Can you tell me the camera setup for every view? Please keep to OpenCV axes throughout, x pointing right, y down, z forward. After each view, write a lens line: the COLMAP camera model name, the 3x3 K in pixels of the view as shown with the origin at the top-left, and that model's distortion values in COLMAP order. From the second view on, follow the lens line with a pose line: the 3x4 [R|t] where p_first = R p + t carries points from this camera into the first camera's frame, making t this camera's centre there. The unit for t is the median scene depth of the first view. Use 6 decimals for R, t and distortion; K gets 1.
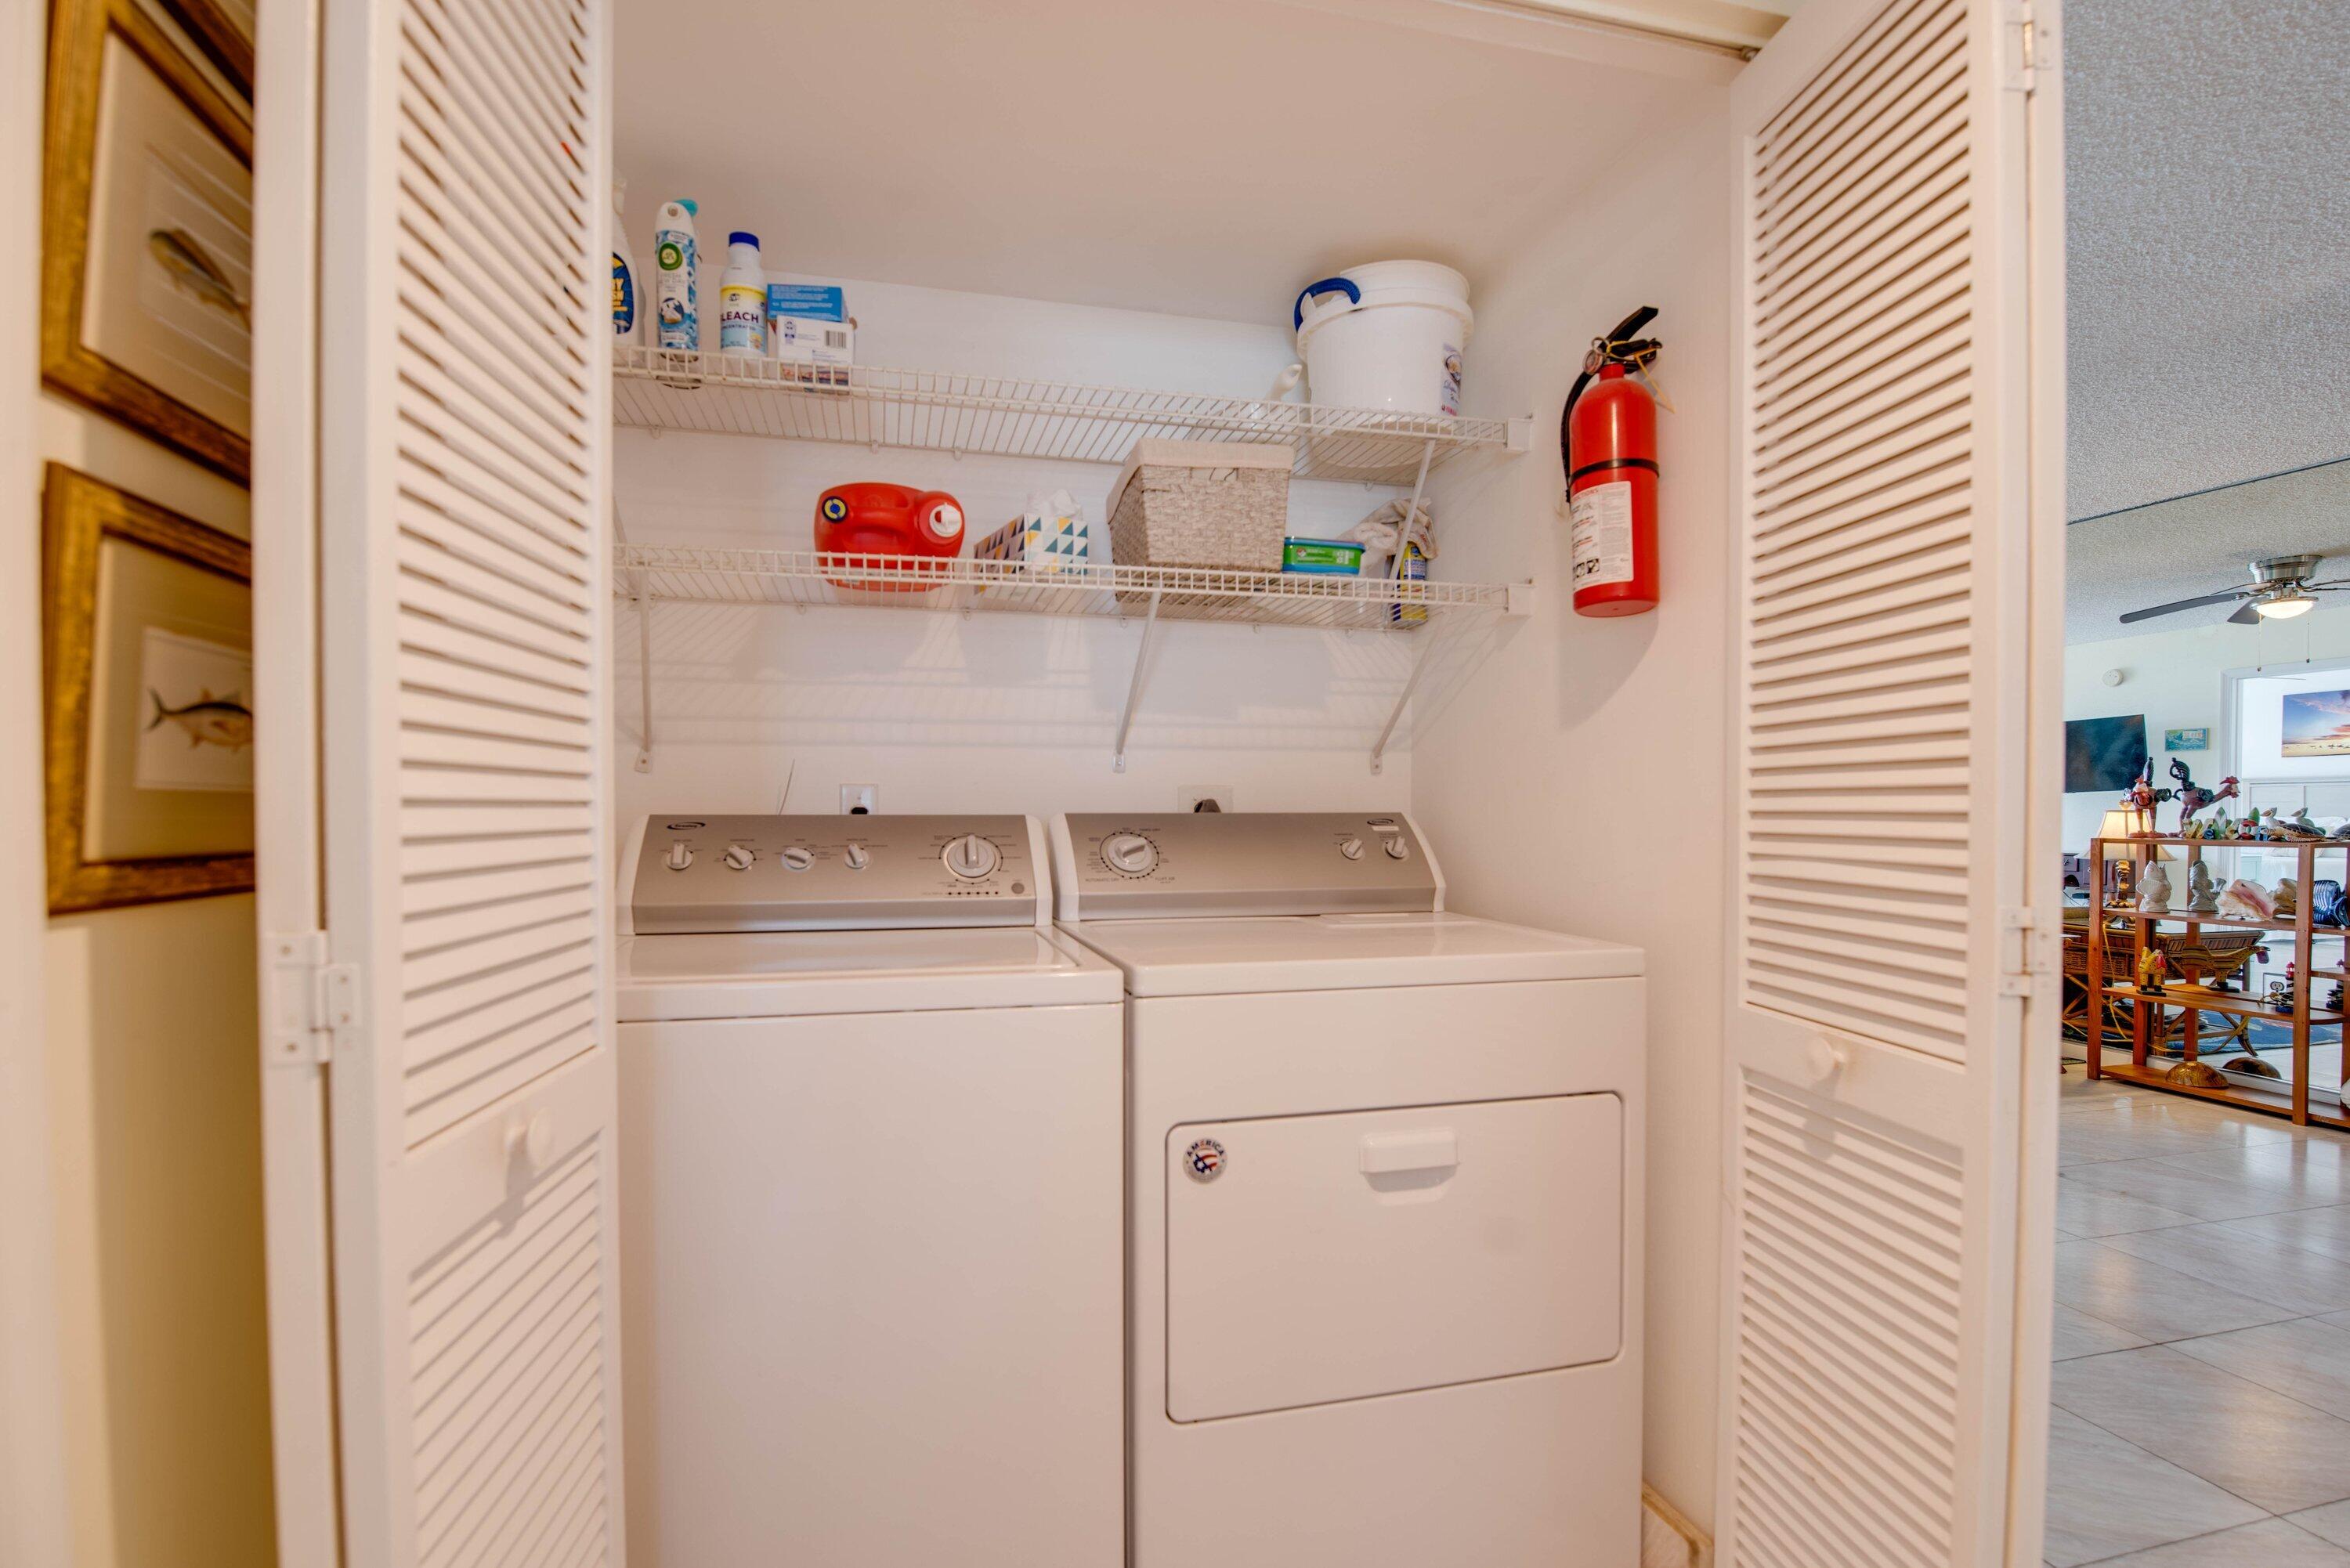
lens RADIAL K [[1083.0, 0, 1138.6], [0, 1083.0, 821.9], [0, 0, 1]] dist [0.002782, -0.008389]
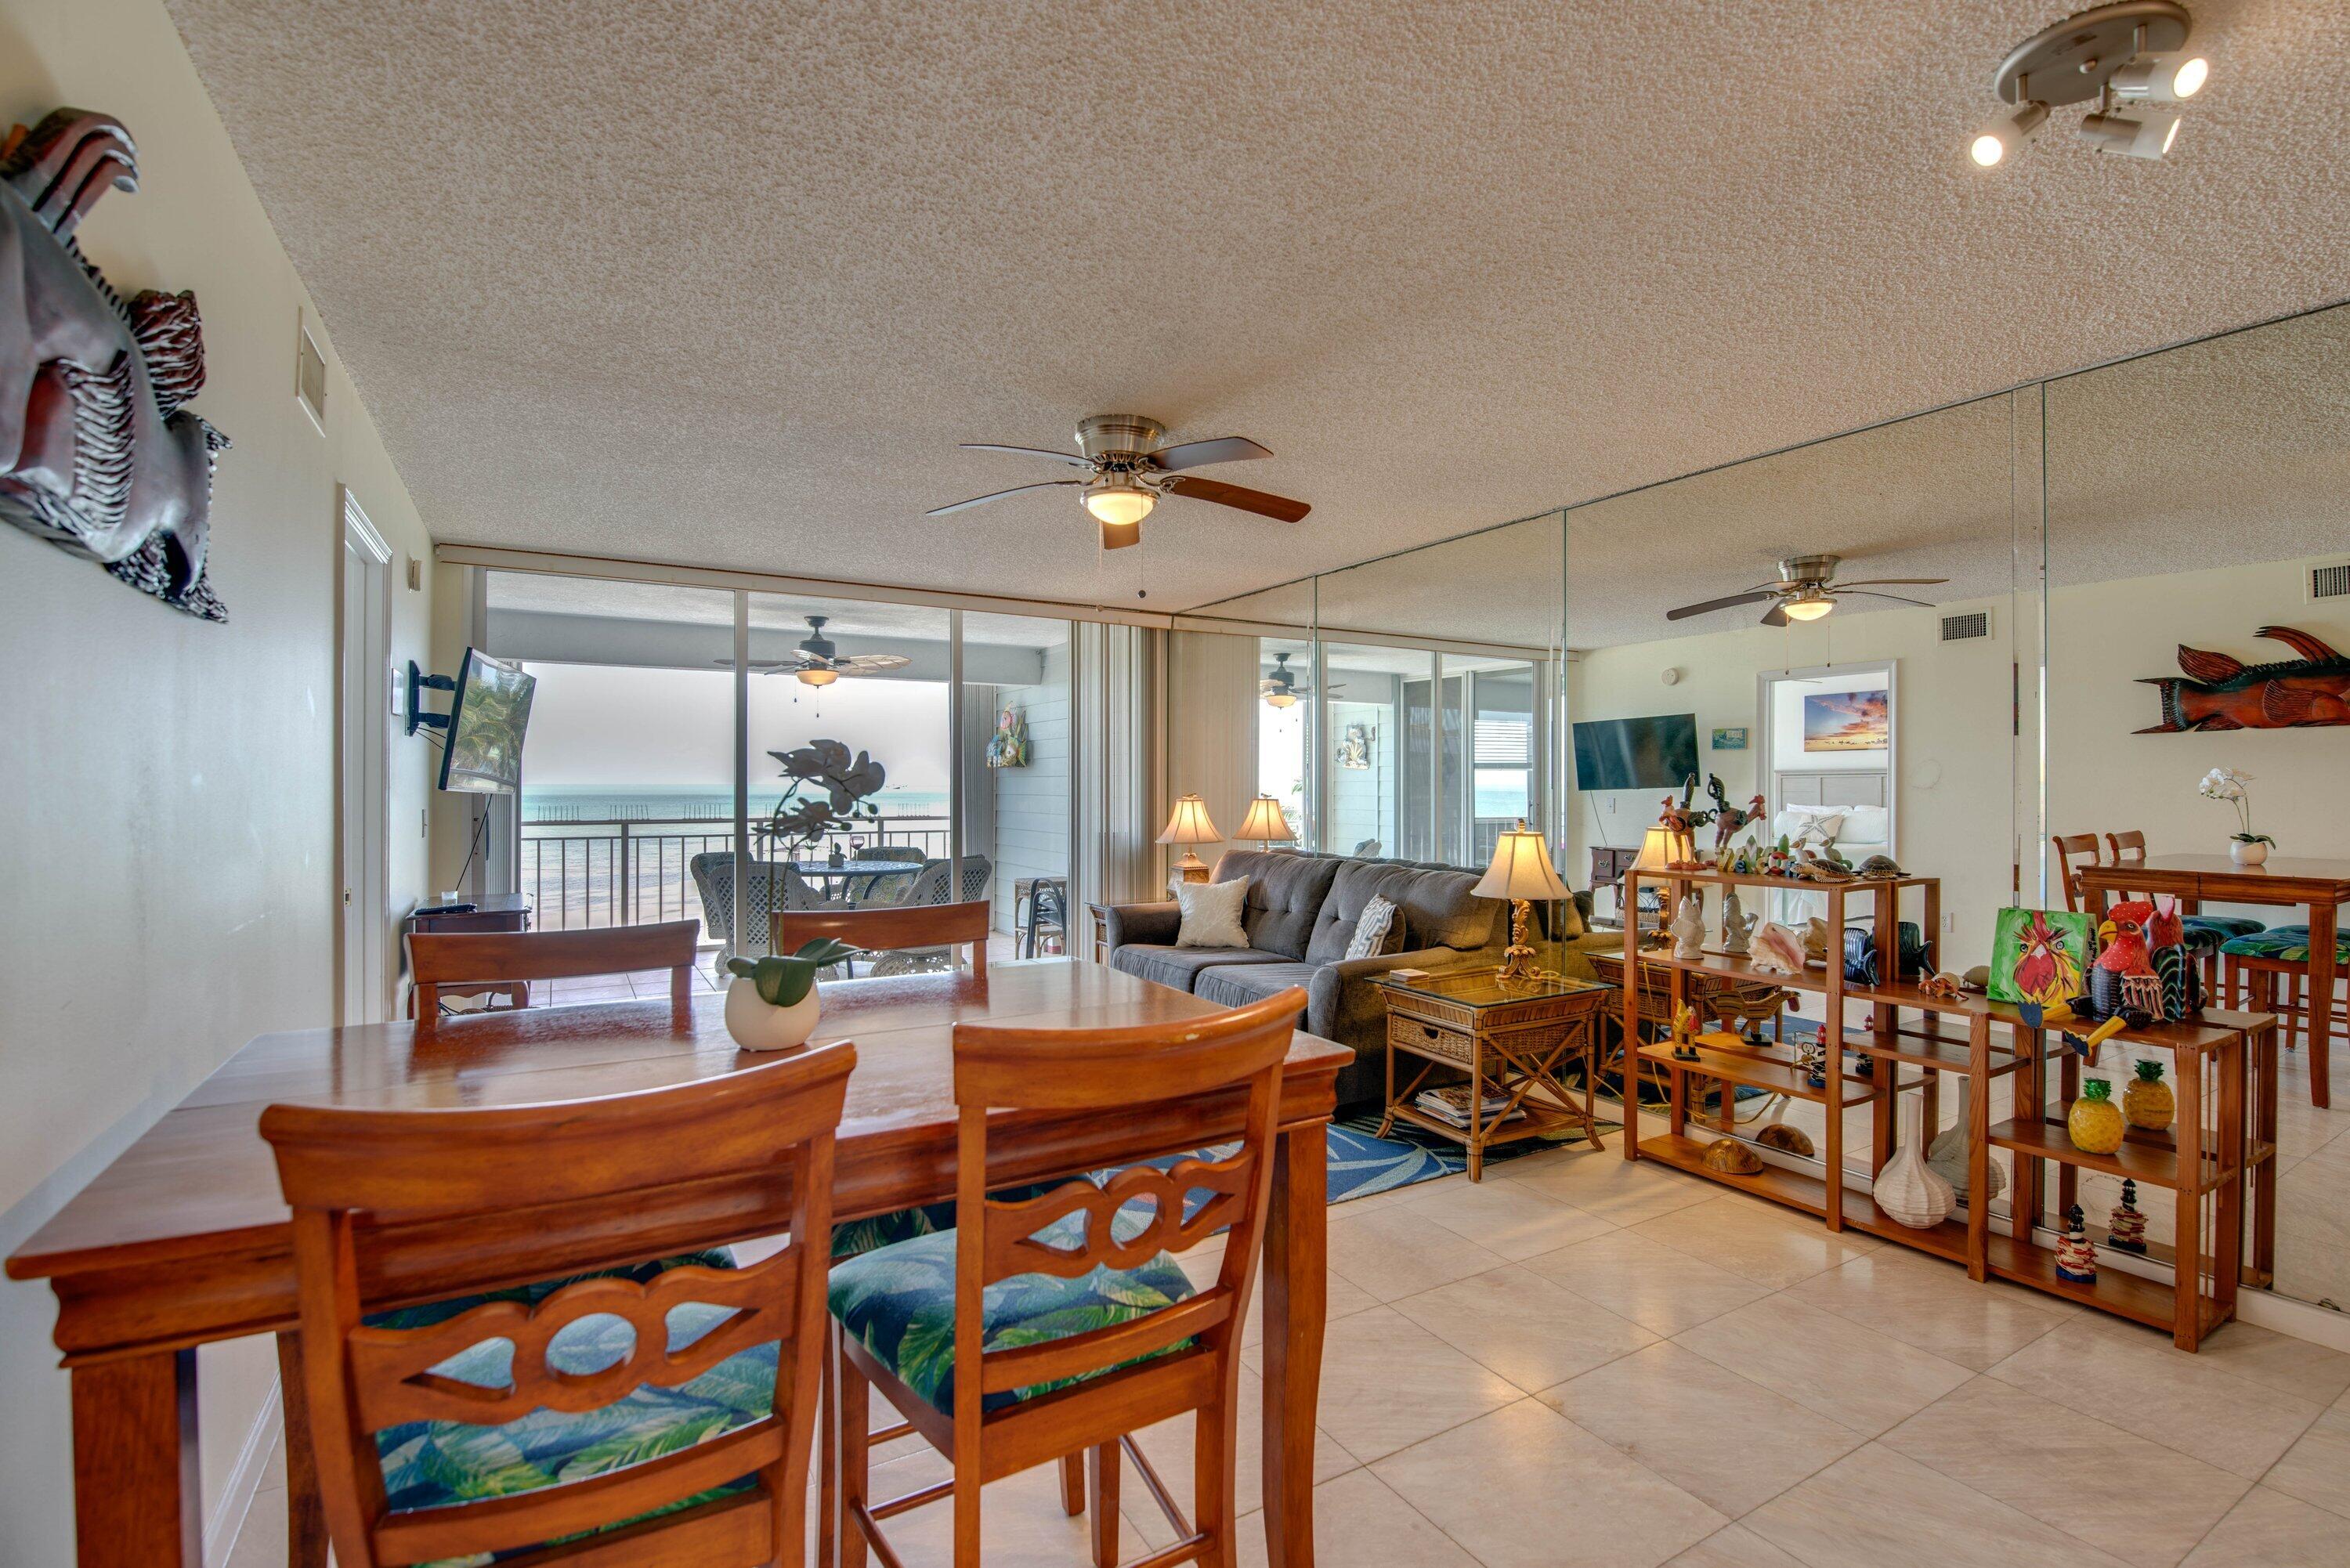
lens RADIAL K [[1057.2, 0, 1192.4], [0, 1057.2, 787.1], [0, 0, 1]] dist [0.001002, -0.008413]
pose [[0.957493, -0.004747, 0.288419, 0.329696], [0.006967, 0.999953, -0.006671, -0.046816], [-0.288374, 0.008397, 0.957481, 0.316578]]
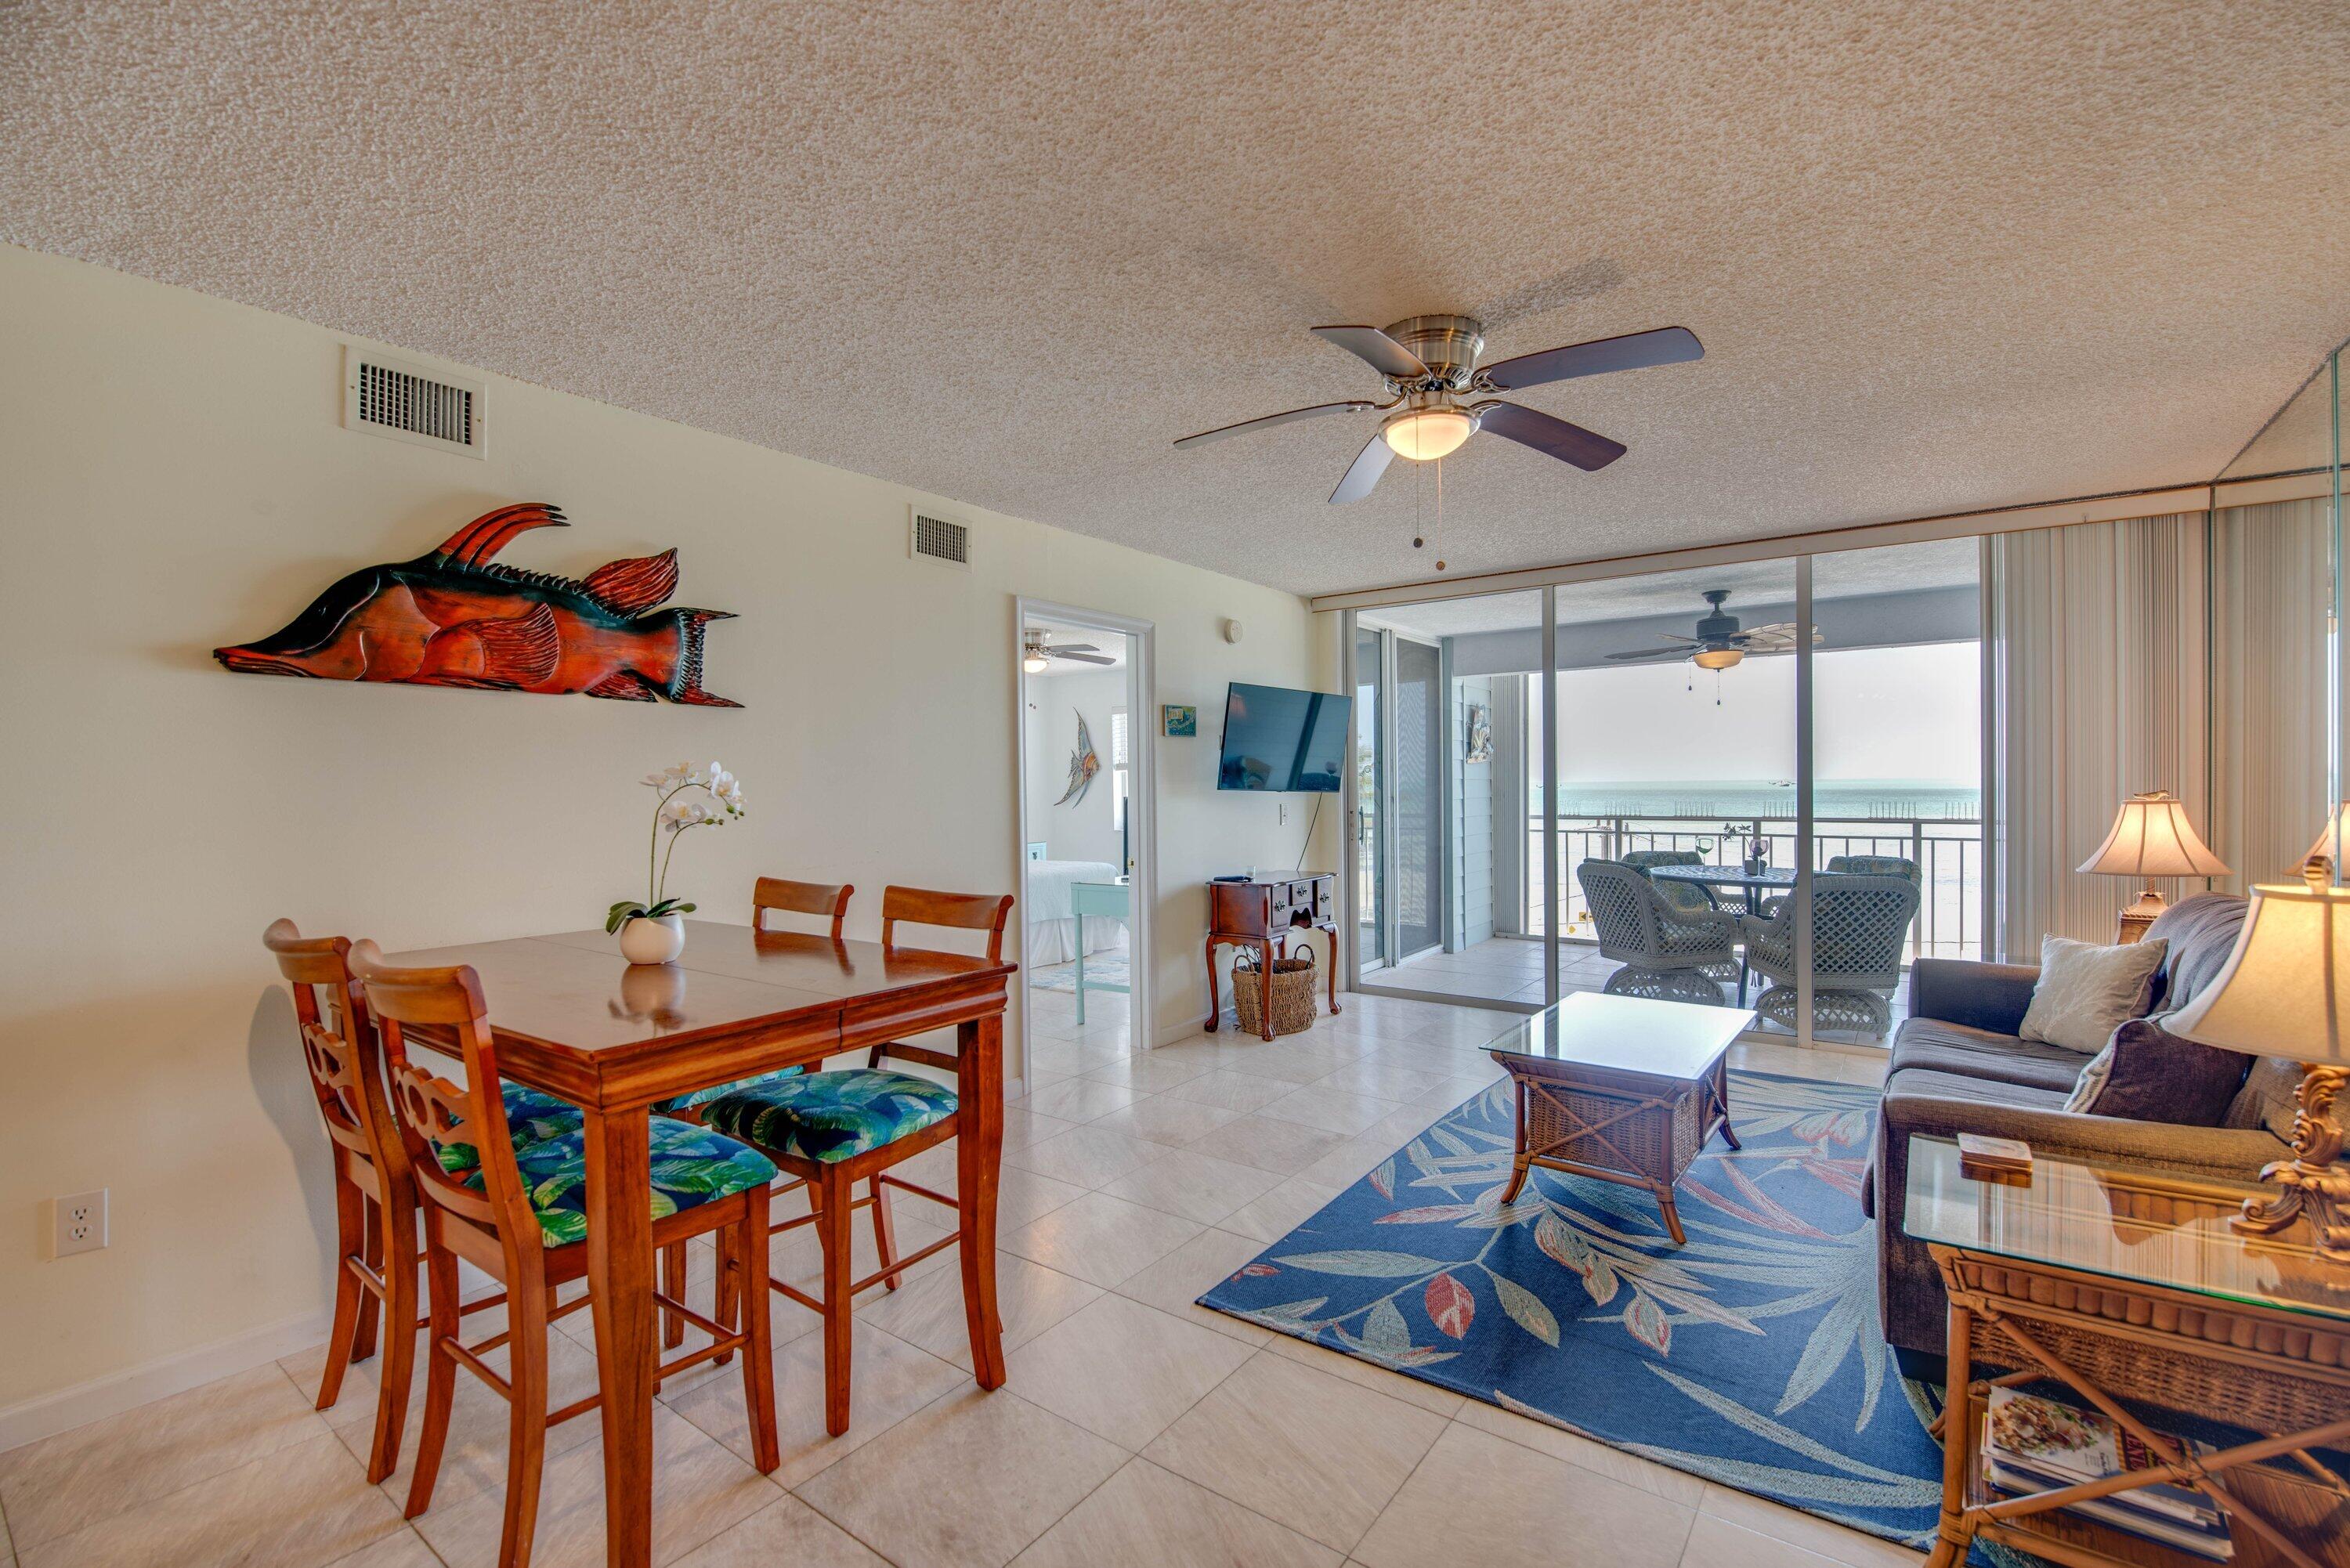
lens RADIAL K [[1038.3, 0, 1173.8], [0, 1038.3, 793.9], [0, 0, 1]] dist [-0.000357, -0.007946]
pose [[0.626498, -0.001820, -0.779421, 0.861577], [0.002463, 0.999997, -0.000355, -0.047241], [0.779419, -0.001697, 0.626501, 0.555907]]
